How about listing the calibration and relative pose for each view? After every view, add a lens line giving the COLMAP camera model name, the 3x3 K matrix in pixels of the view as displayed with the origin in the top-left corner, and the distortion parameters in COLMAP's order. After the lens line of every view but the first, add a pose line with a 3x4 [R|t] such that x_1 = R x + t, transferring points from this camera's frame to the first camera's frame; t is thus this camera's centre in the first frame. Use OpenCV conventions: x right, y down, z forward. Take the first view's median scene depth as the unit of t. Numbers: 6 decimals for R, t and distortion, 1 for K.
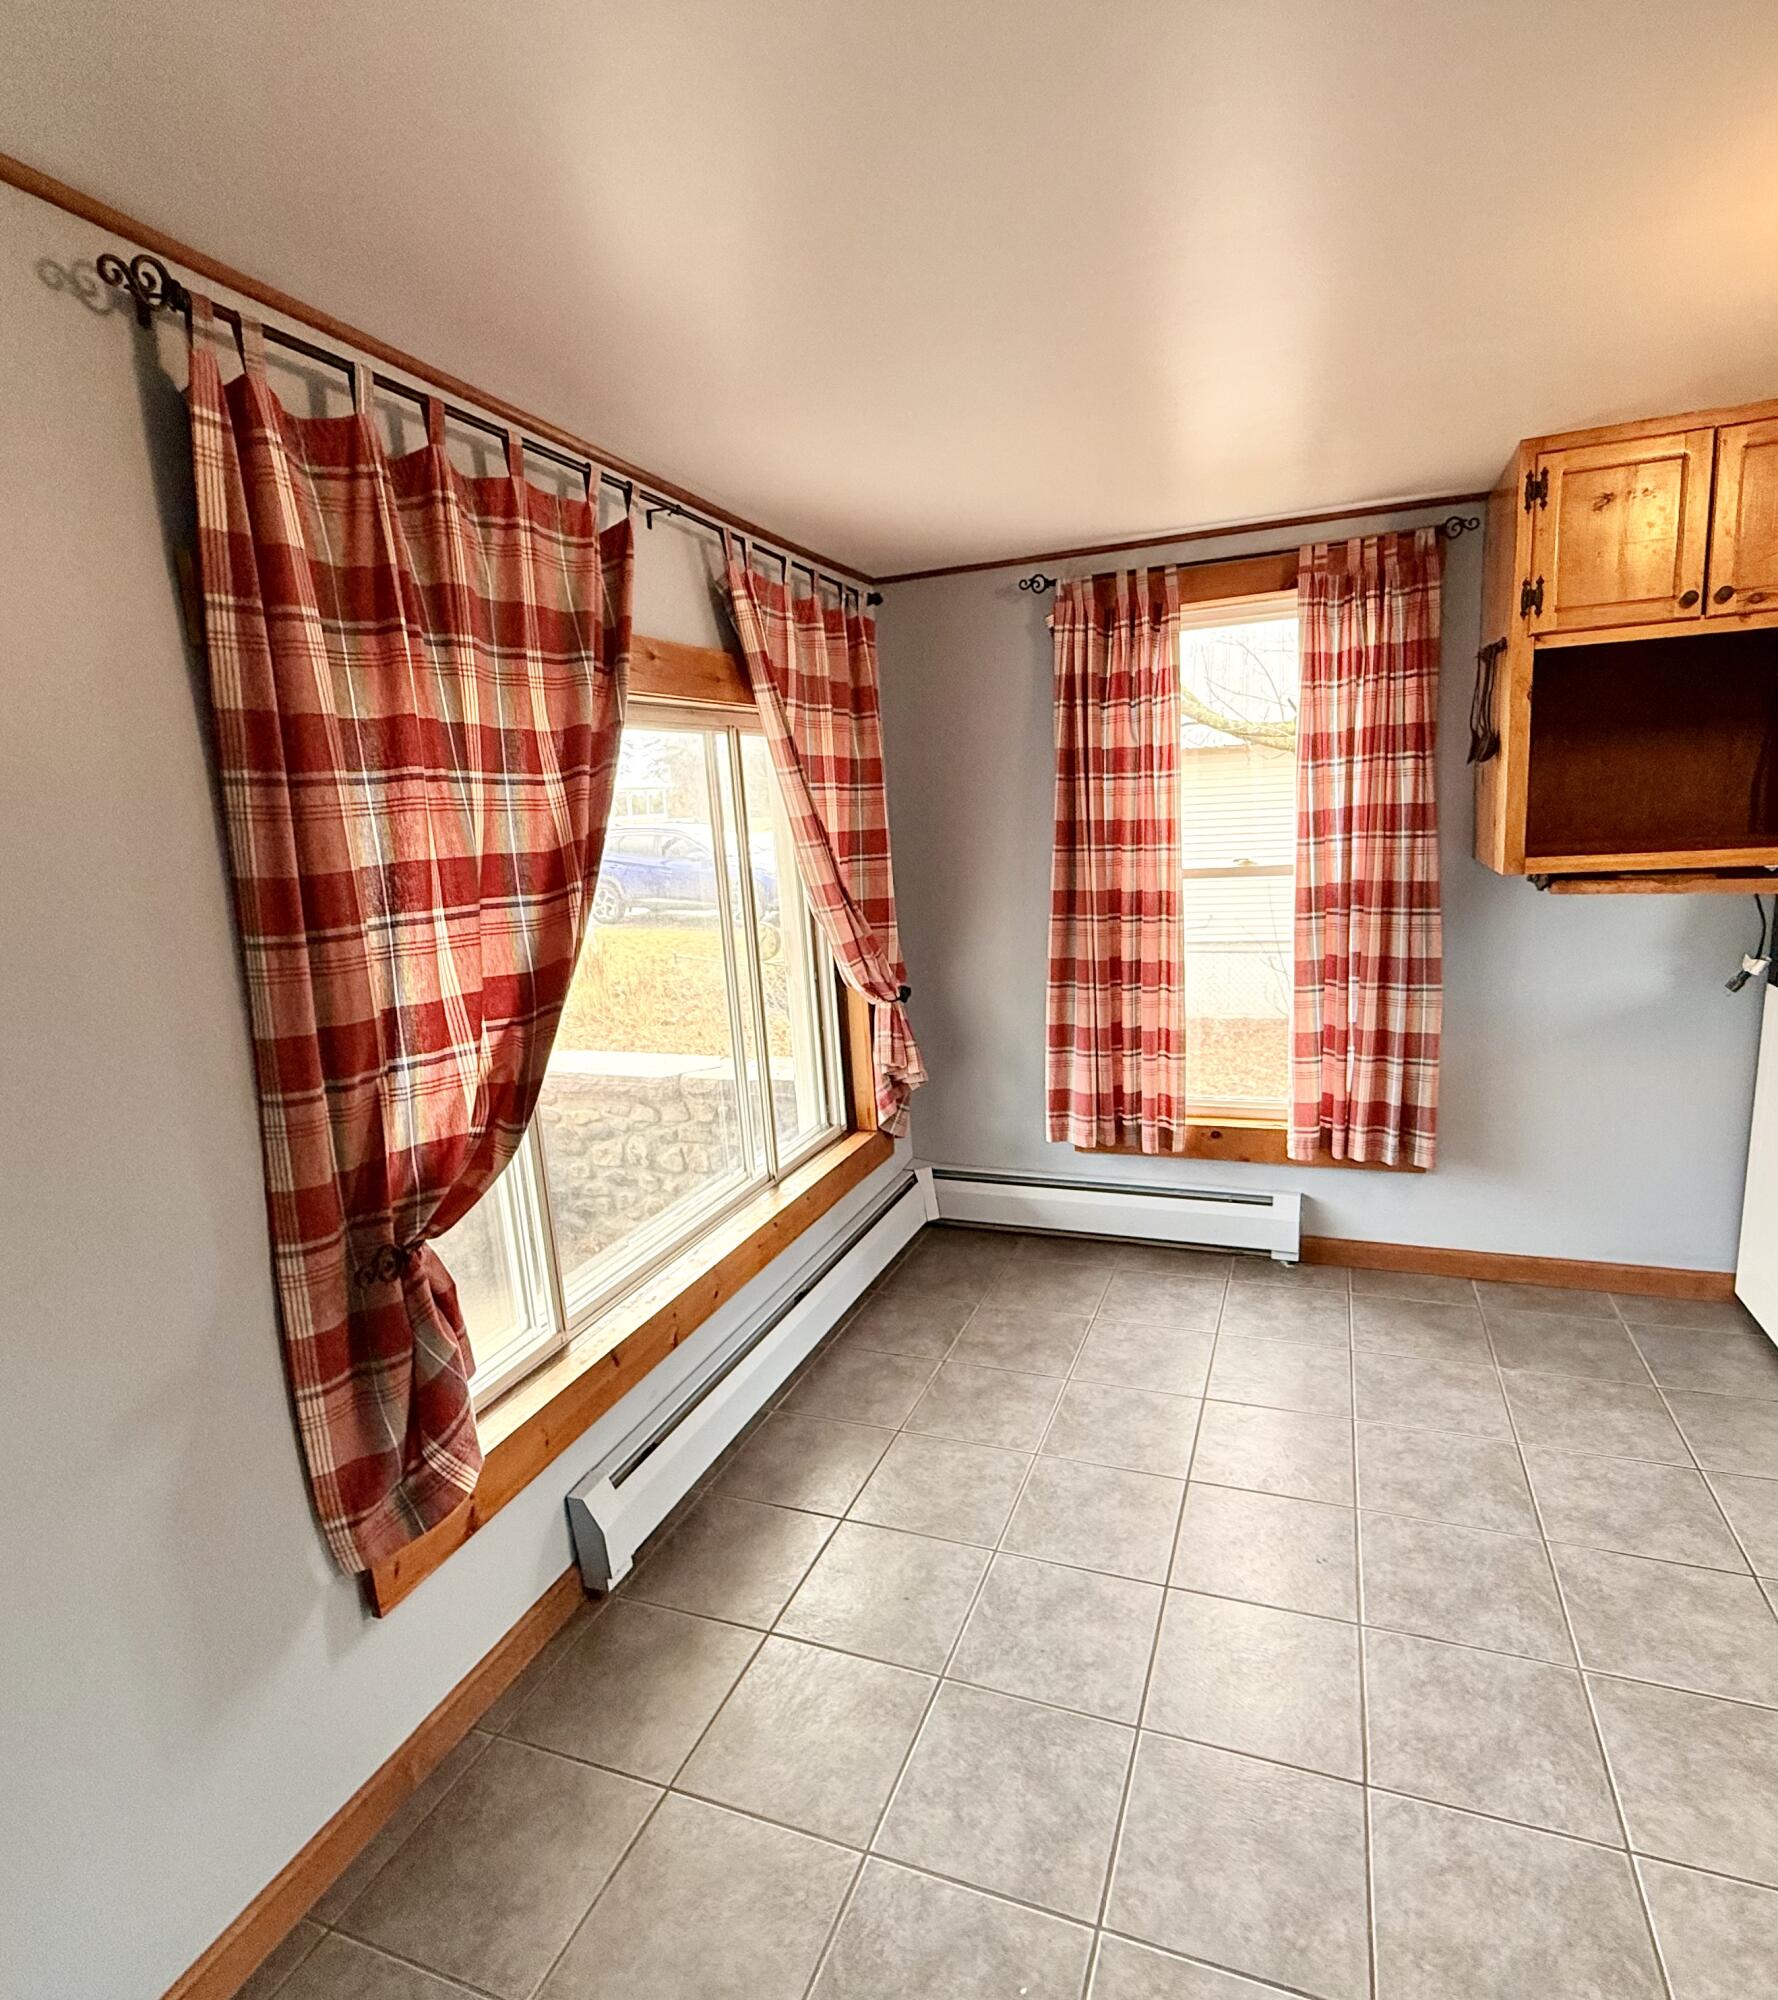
lens RADIAL K [[1086.8, 0, 901.5], [0, 1086.8, 1018.7], [0, 0, 1]] dist [0.000078, 0.001155]
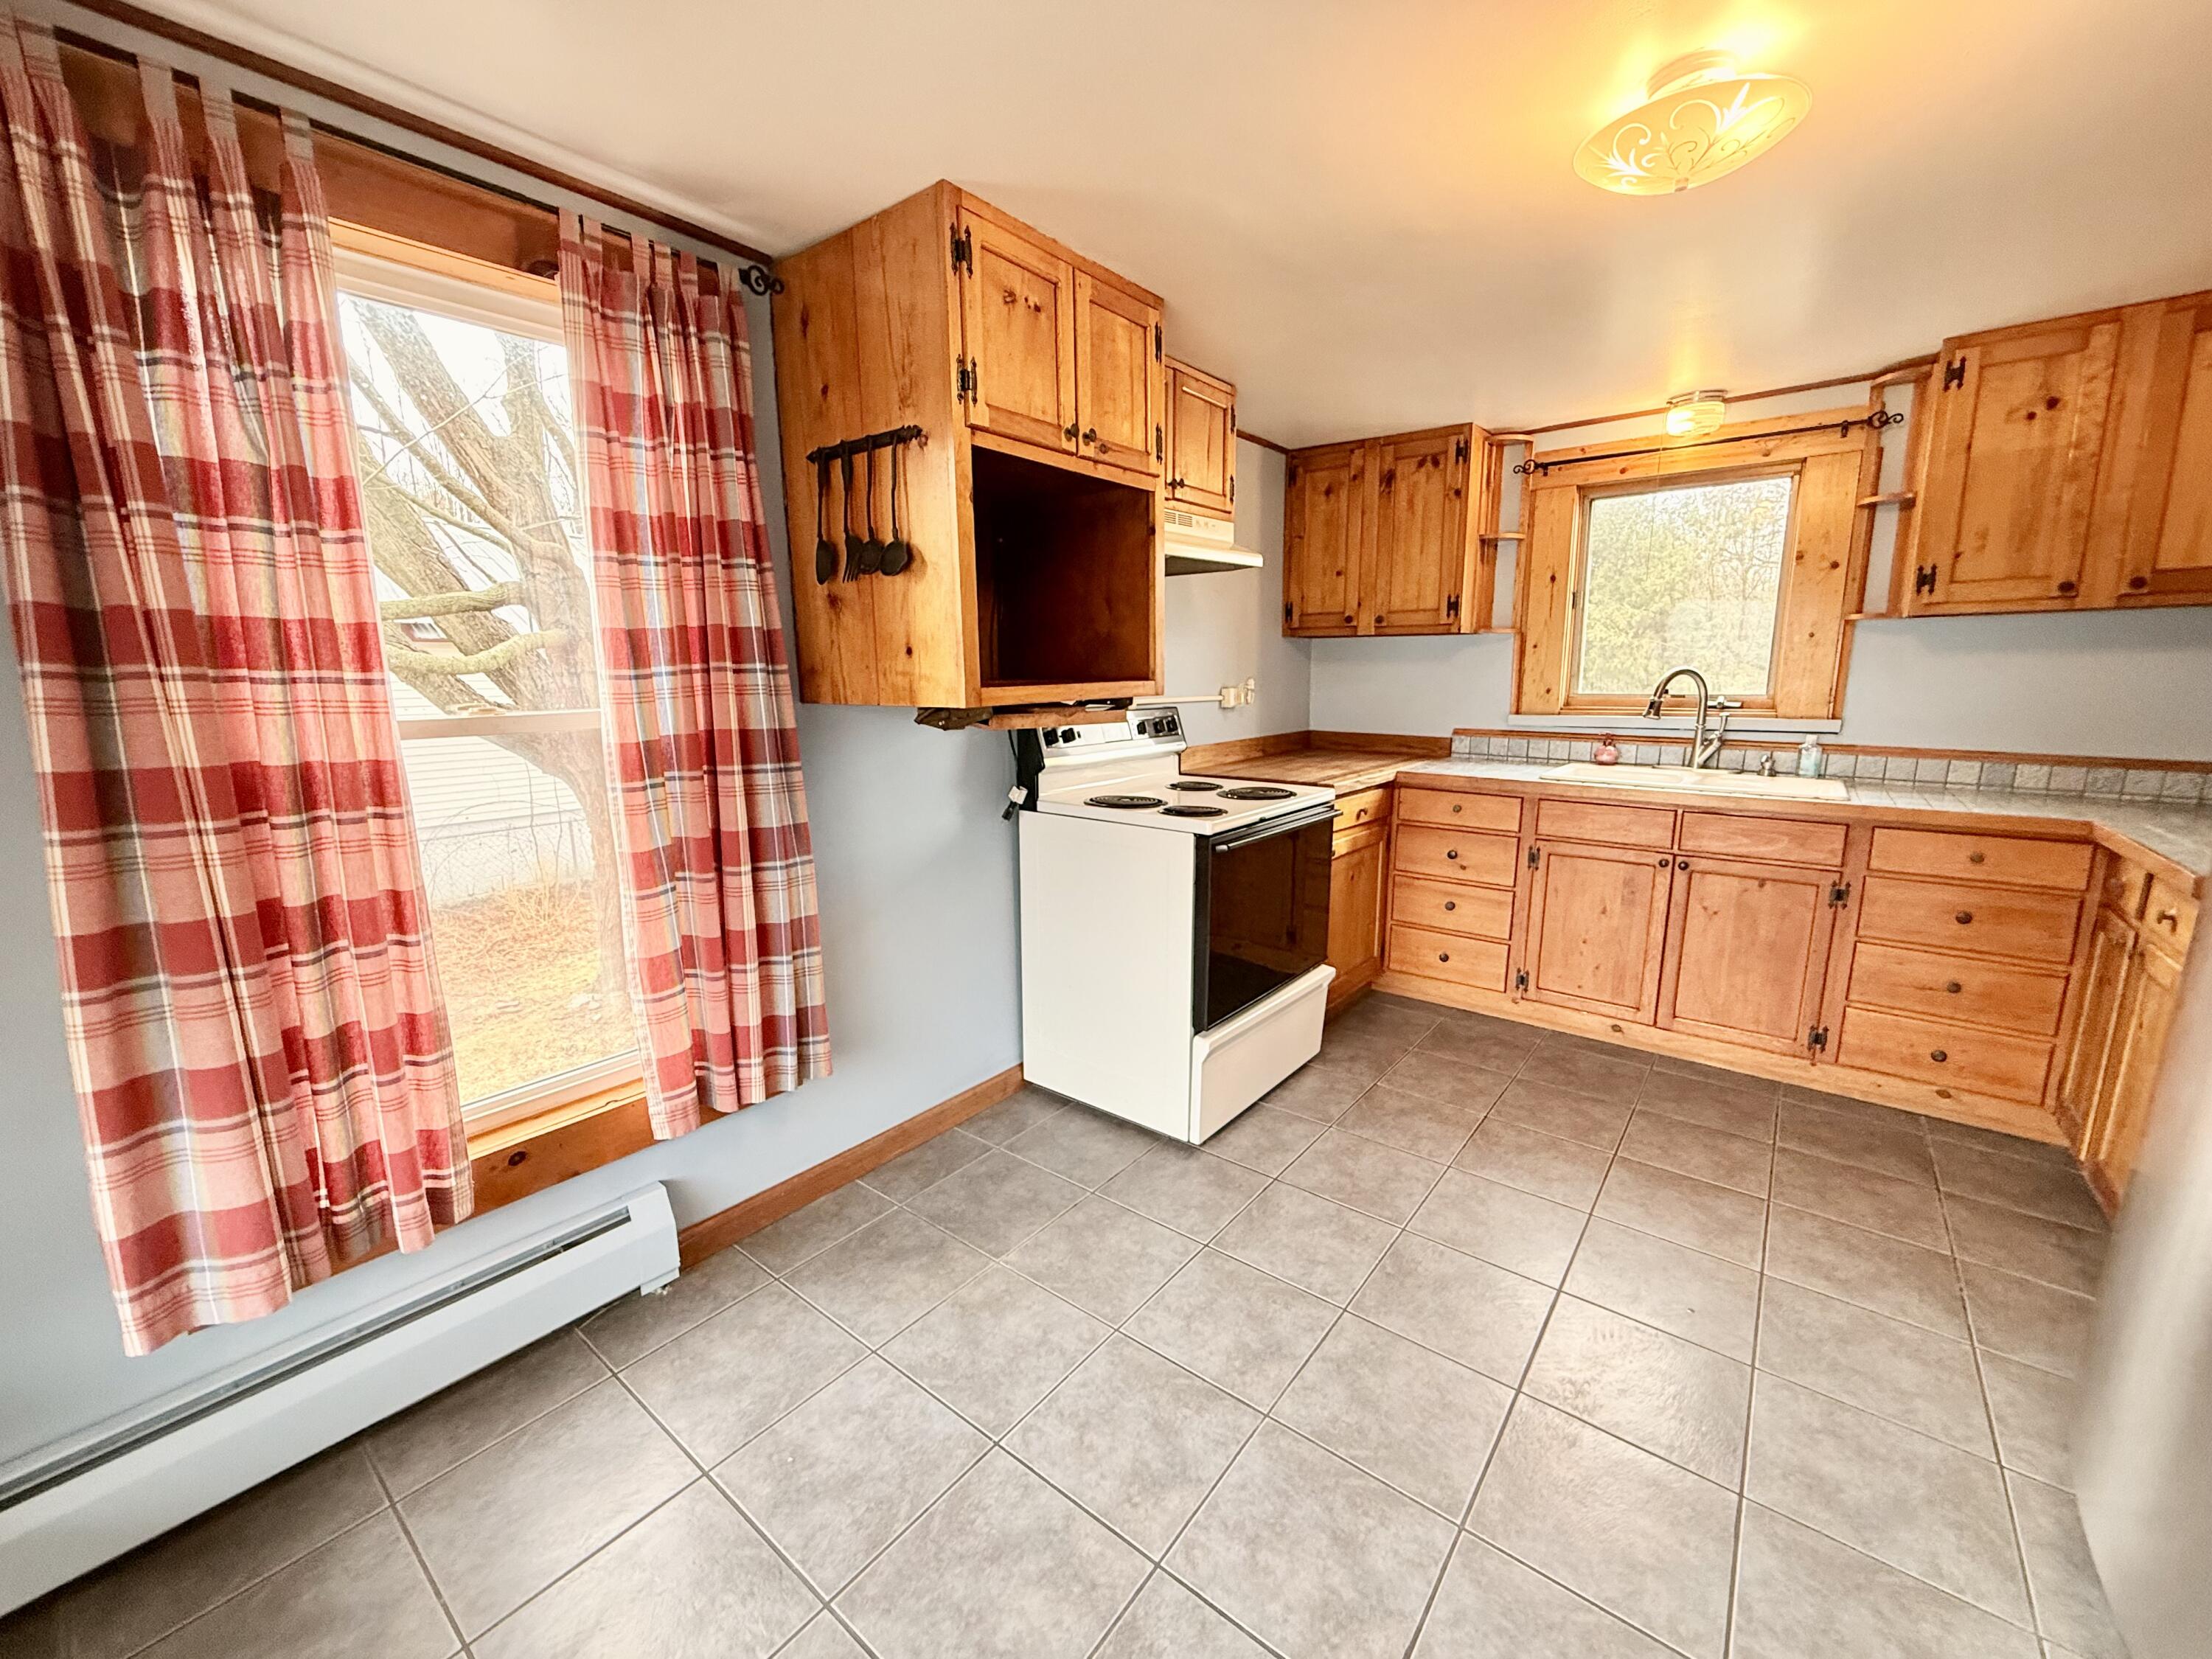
lens RADIAL K [[885.9, 0, 1107.0], [0, 885.9, 829.1], [0, 0, 1]] dist [0.001387, -0.000283]
pose [[0.297041, -0.114489, 0.947976, -0.068400], [0.178327, 0.981971, 0.062717, -0.052323], [-0.938065, 0.150420, 0.312102, 0.583129]]
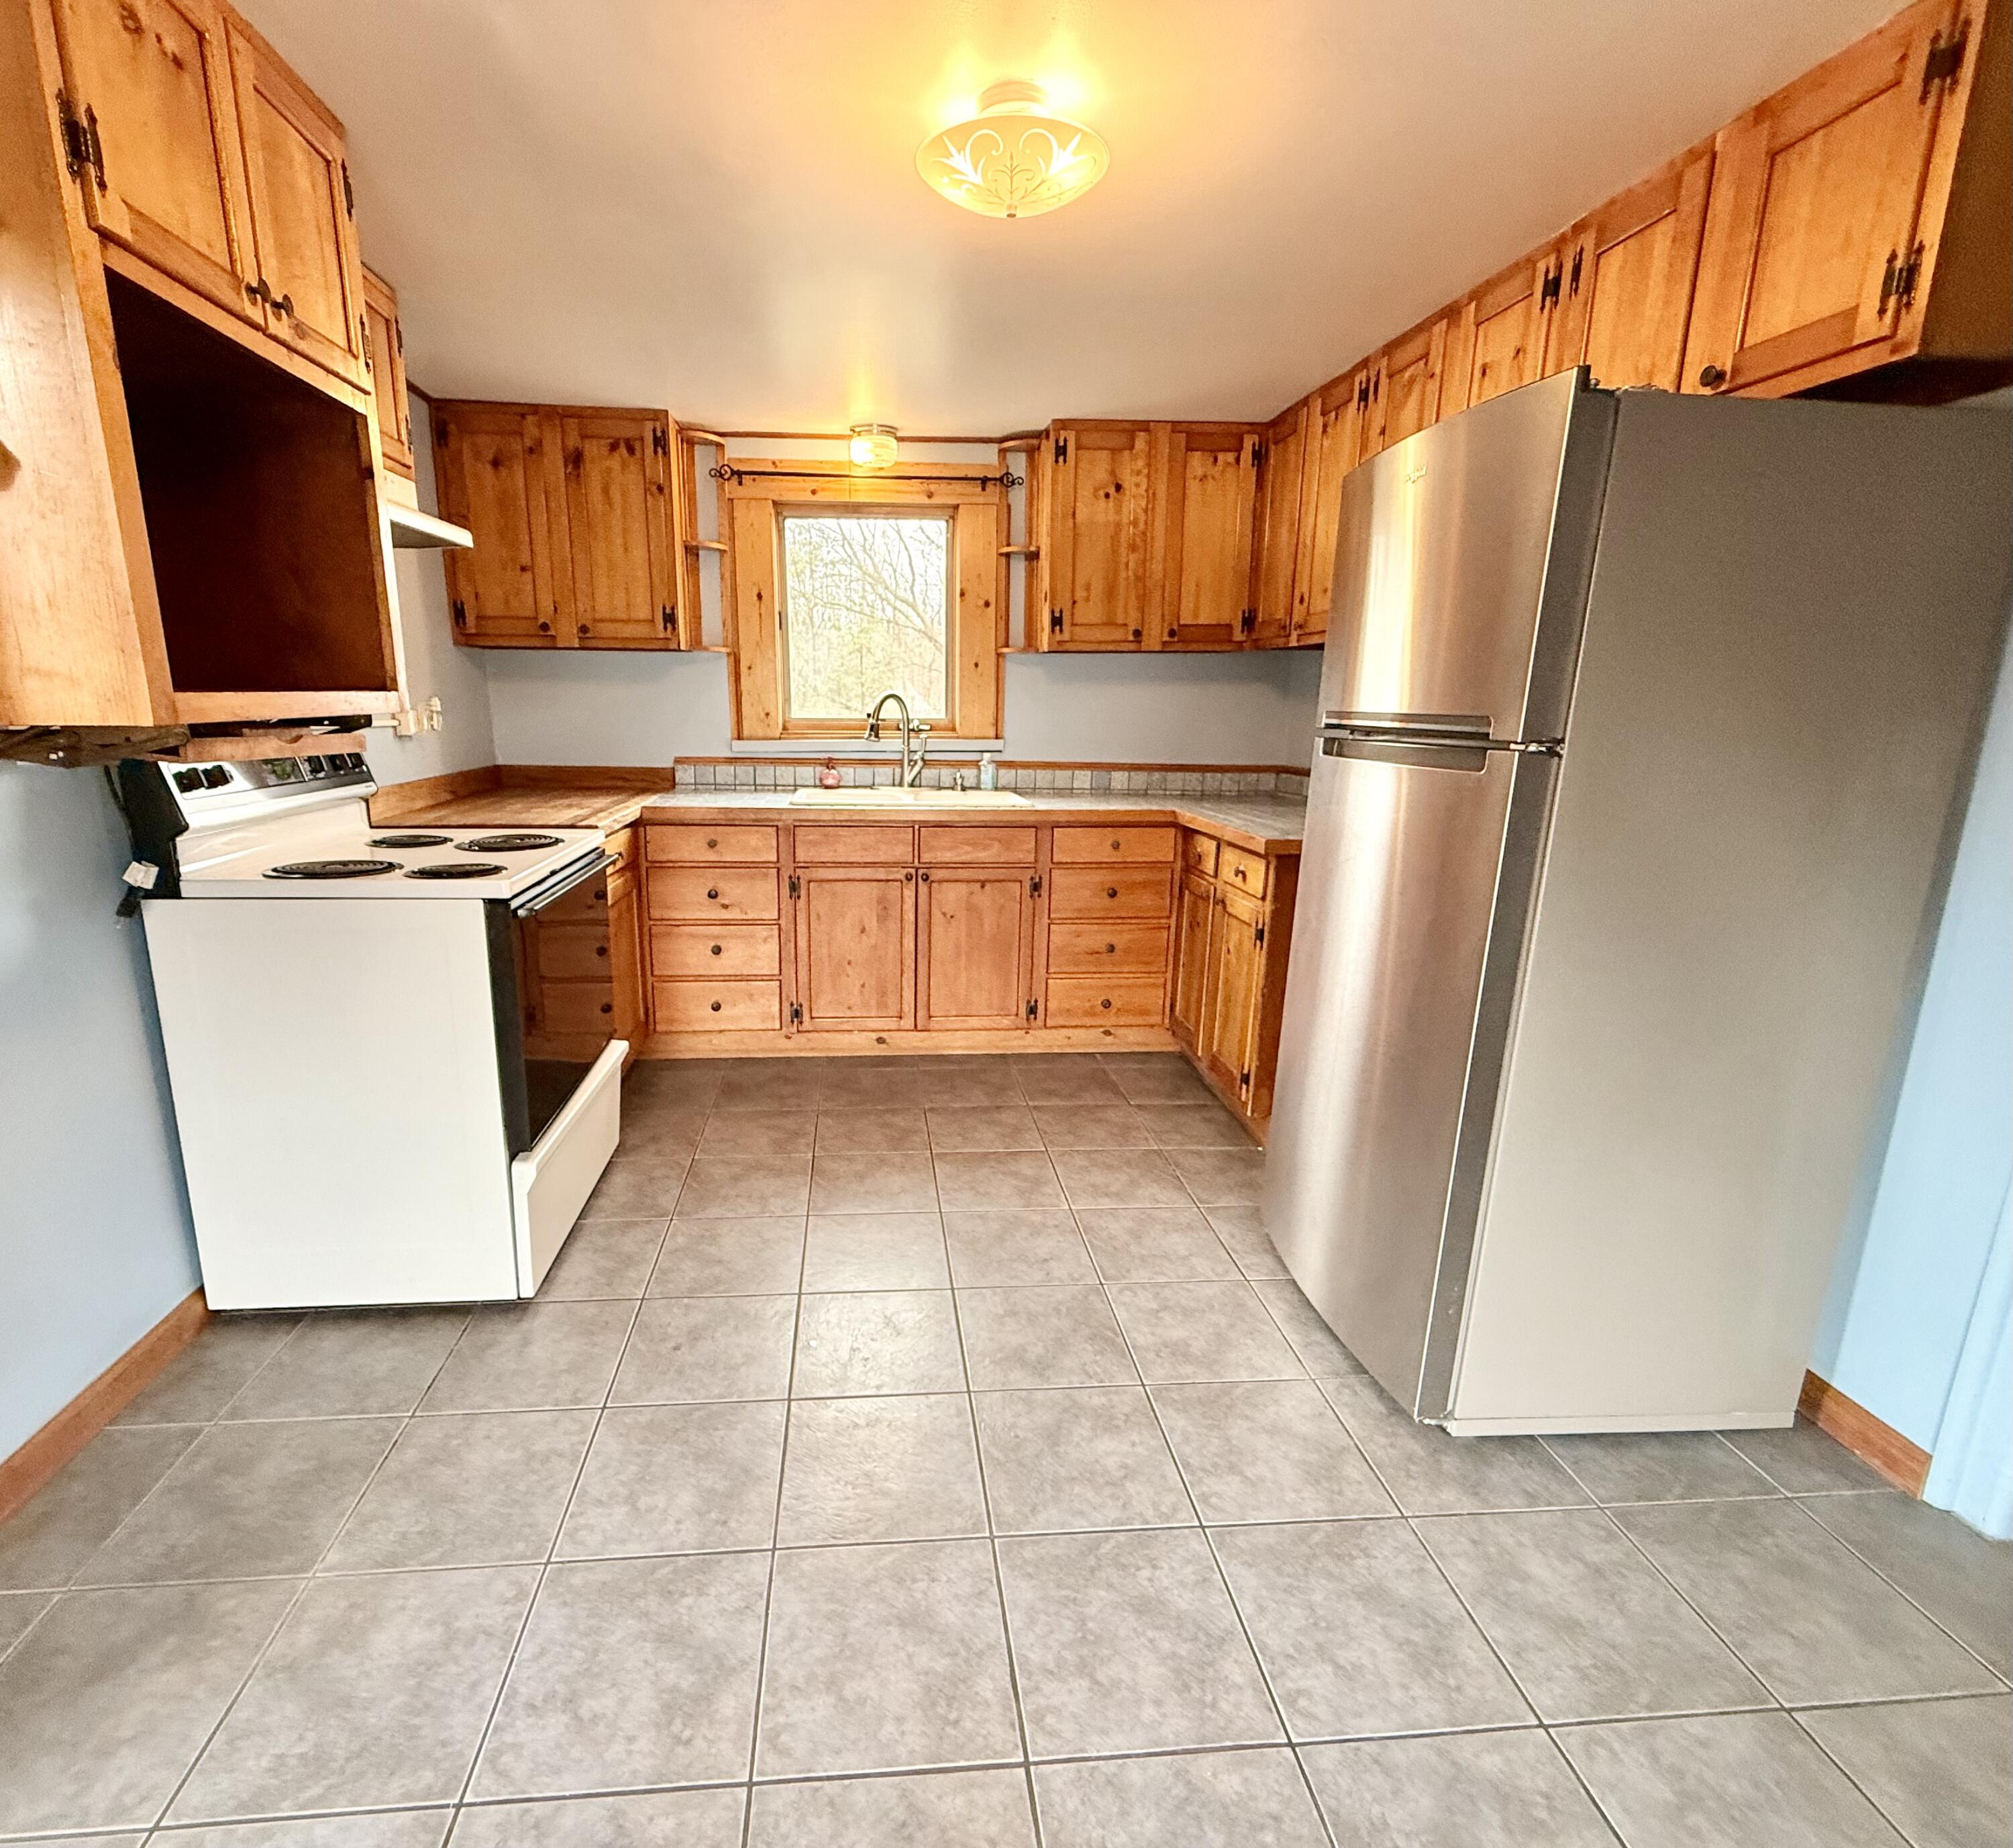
lens RADIAL K [[993.3, 0, 938.9], [0, 993.3, 925.0], [0, 0, 1]] dist [0.001210, -0.000314]
pose [[-0.432088, -0.145836, 0.889962, -0.023462], [0.194482, 0.948550, 0.249860, -0.074194], [-0.880612, 0.281043, -0.381494, 0.740525]]
